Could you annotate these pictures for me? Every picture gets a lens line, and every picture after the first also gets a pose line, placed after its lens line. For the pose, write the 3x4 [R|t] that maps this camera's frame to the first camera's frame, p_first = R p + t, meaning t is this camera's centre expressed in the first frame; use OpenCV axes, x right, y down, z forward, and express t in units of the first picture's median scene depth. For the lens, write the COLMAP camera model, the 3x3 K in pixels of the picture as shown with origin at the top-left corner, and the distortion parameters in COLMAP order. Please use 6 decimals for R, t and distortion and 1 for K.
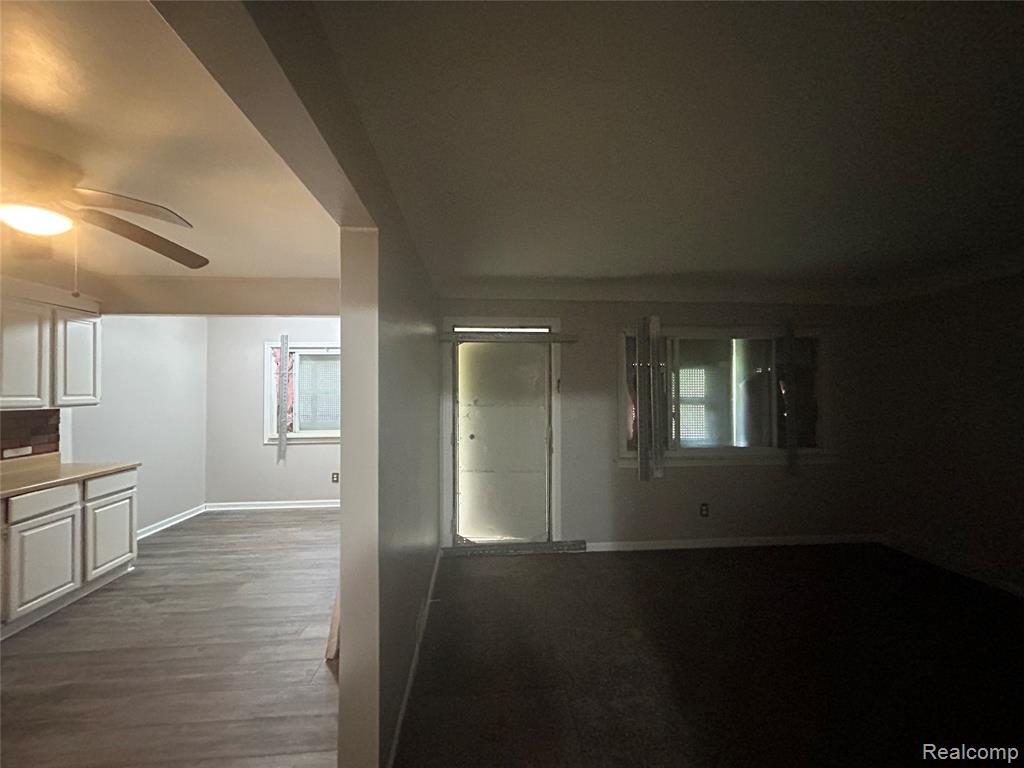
lens RADIAL K [[413.1, 0, 518.8], [0, 413.1, 384.4], [0, 0, 1]] dist [0.000085, 0.000327]
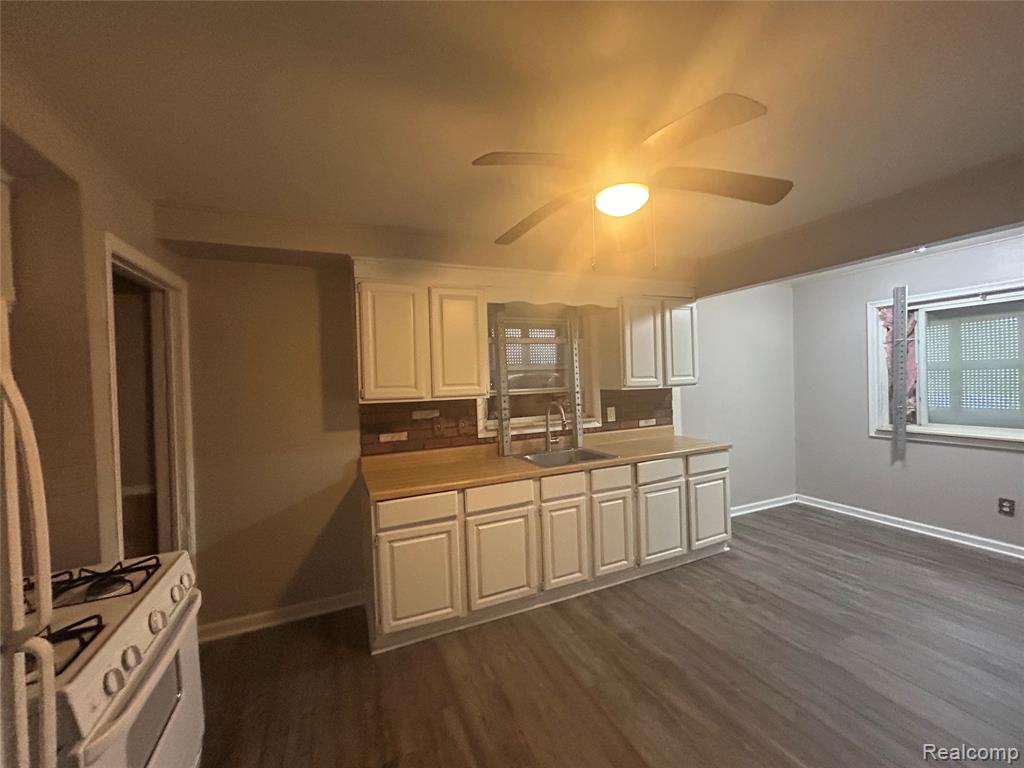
lens RADIAL K [[413.1, 0, 508.9], [0, 413.1, 383.3], [0, 0, 1]] dist [0.000085, 0.000327]
pose [[0.313027, 0.007535, -0.949714, -0.156611], [0.042614, 0.998850, 0.021970, 0.001876], [0.948788, -0.047348, 0.312346, 0.206996]]
